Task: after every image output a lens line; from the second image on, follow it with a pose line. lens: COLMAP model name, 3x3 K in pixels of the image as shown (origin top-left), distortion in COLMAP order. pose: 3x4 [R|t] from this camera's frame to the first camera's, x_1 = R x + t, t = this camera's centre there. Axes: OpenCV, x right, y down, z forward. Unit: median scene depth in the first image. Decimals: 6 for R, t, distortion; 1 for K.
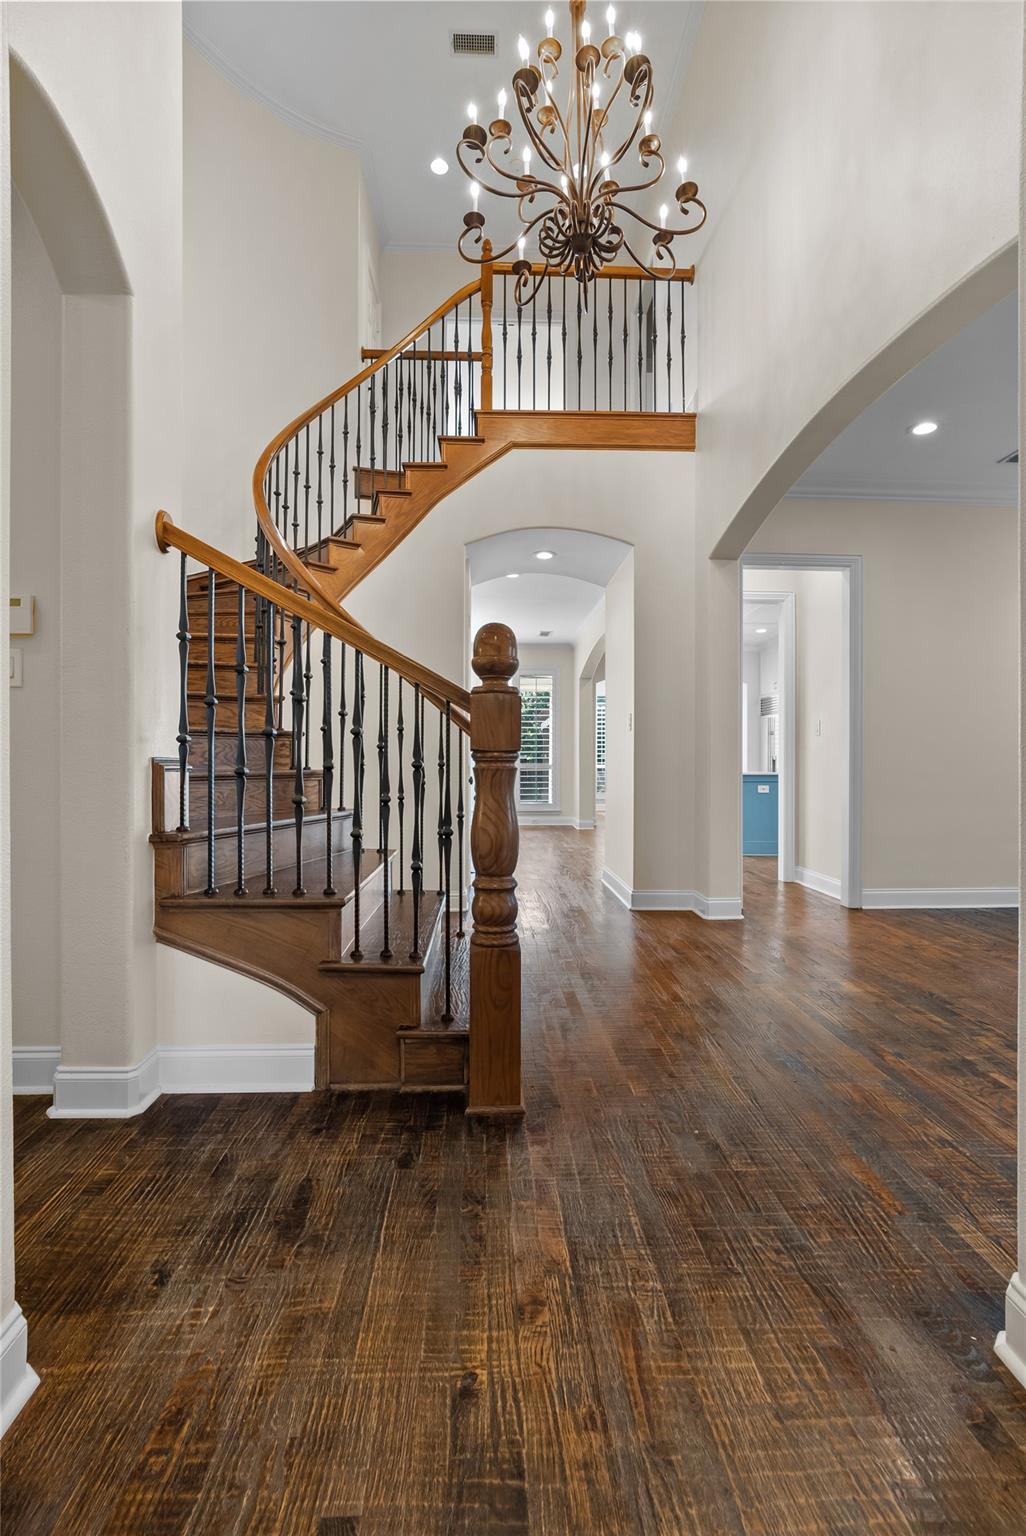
lens RADIAL K [[724.7, 0, 510.5], [0, 724.7, 760.6], [0, 0, 1]] dist [-0.001727, 0.002368]
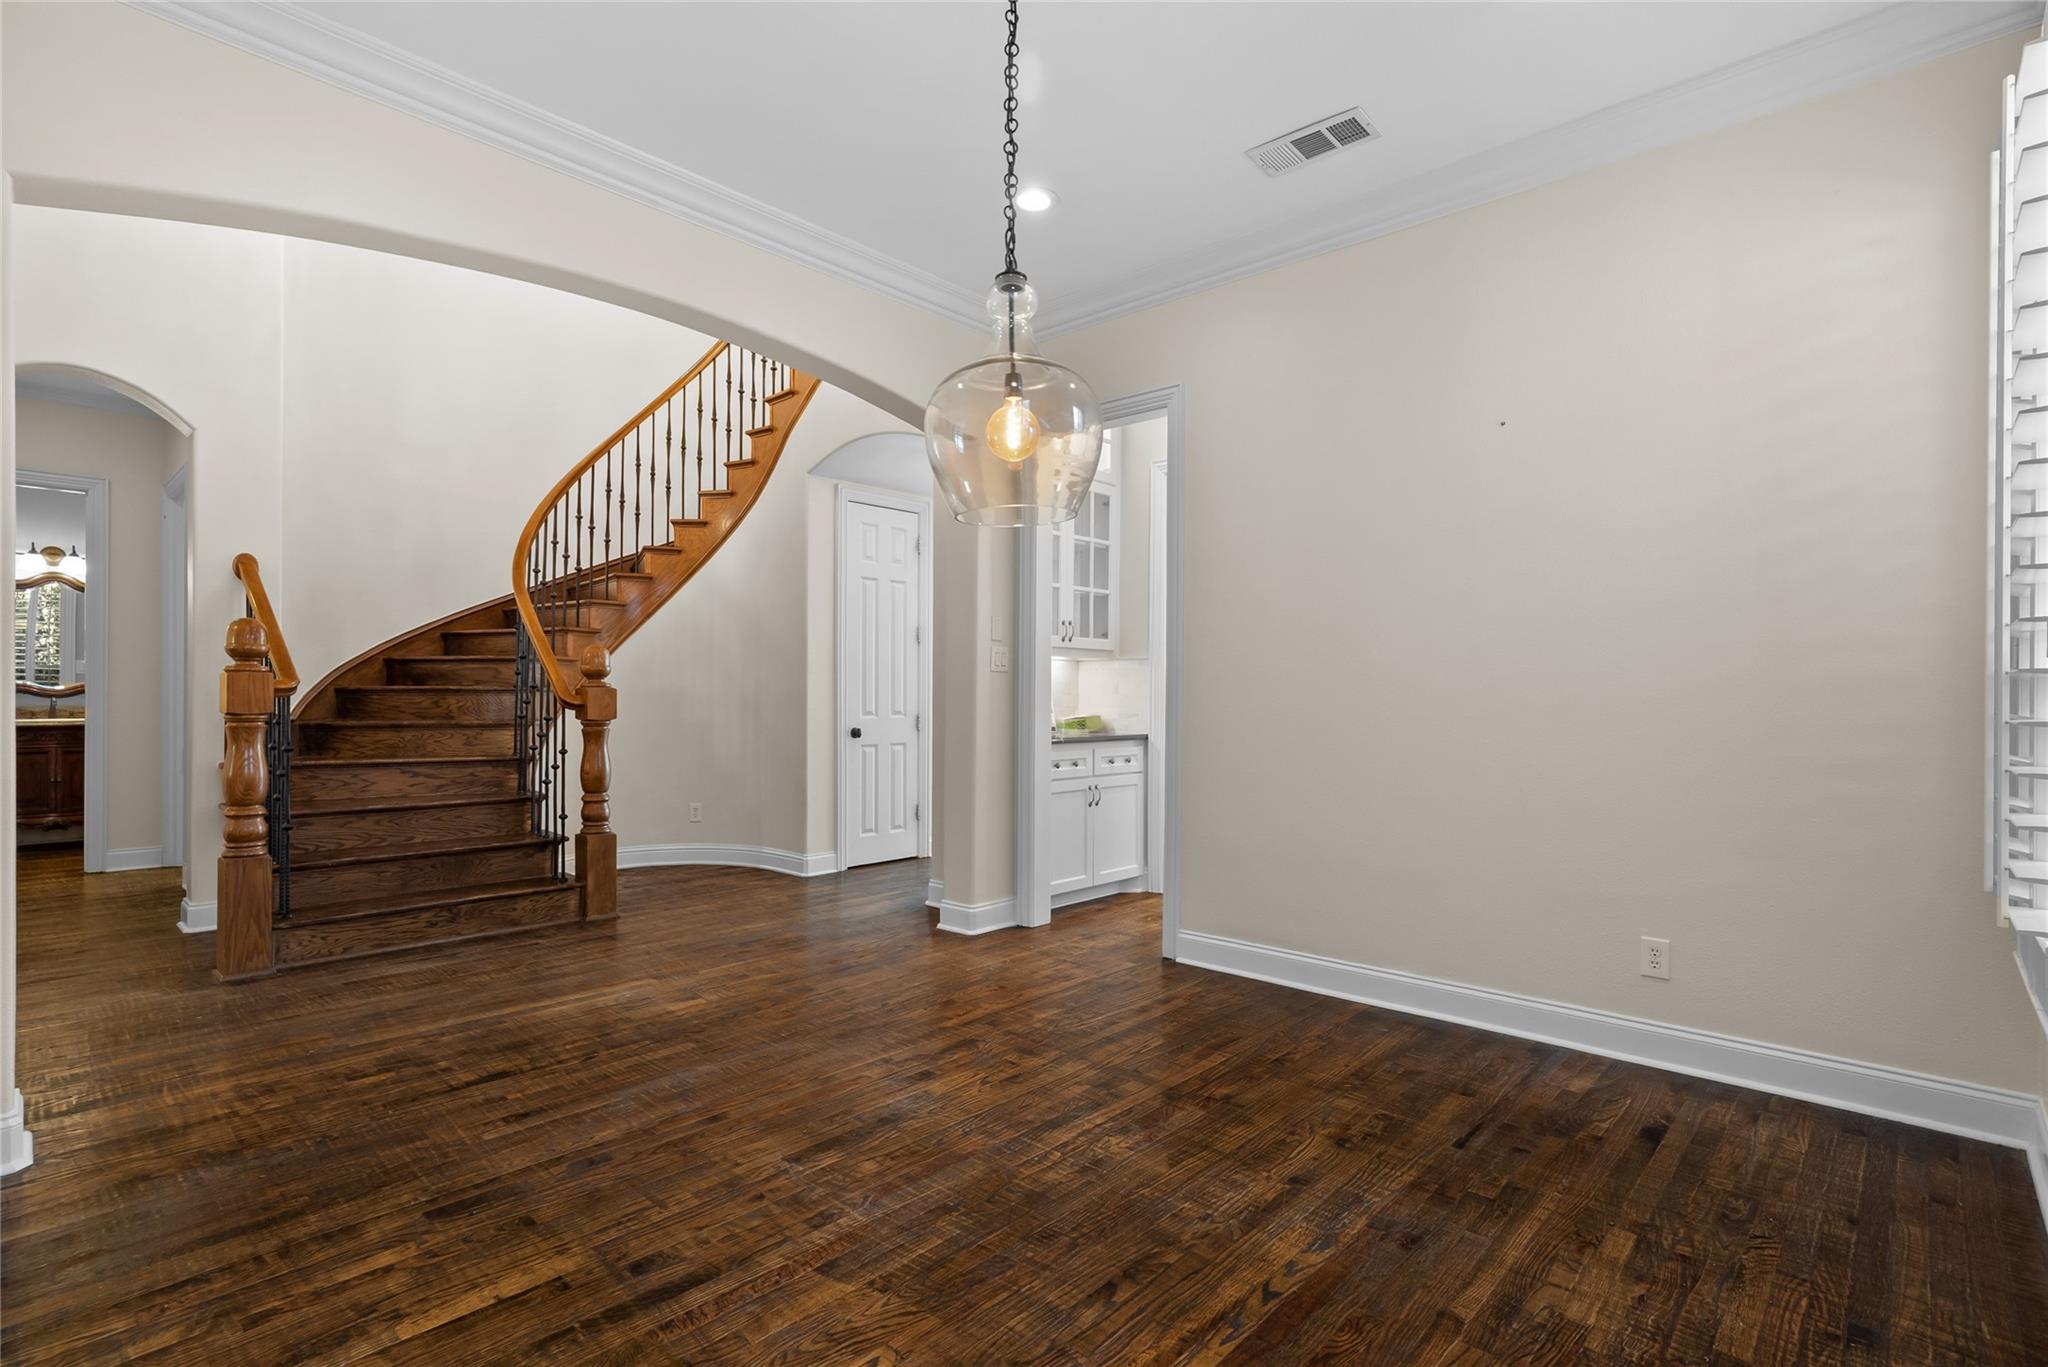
lens RADIAL K [[966.2, 0, 1016.1], [0, 966.2, 691.8], [0, 0, 1]] dist [-0.001727, 0.002368]
pose [[0.699859, -0.000066, -0.714281, 1.761843], [-0.005699, 0.999968, -0.005676, -0.035889], [0.714259, 0.008043, 0.699836, 0.602188]]
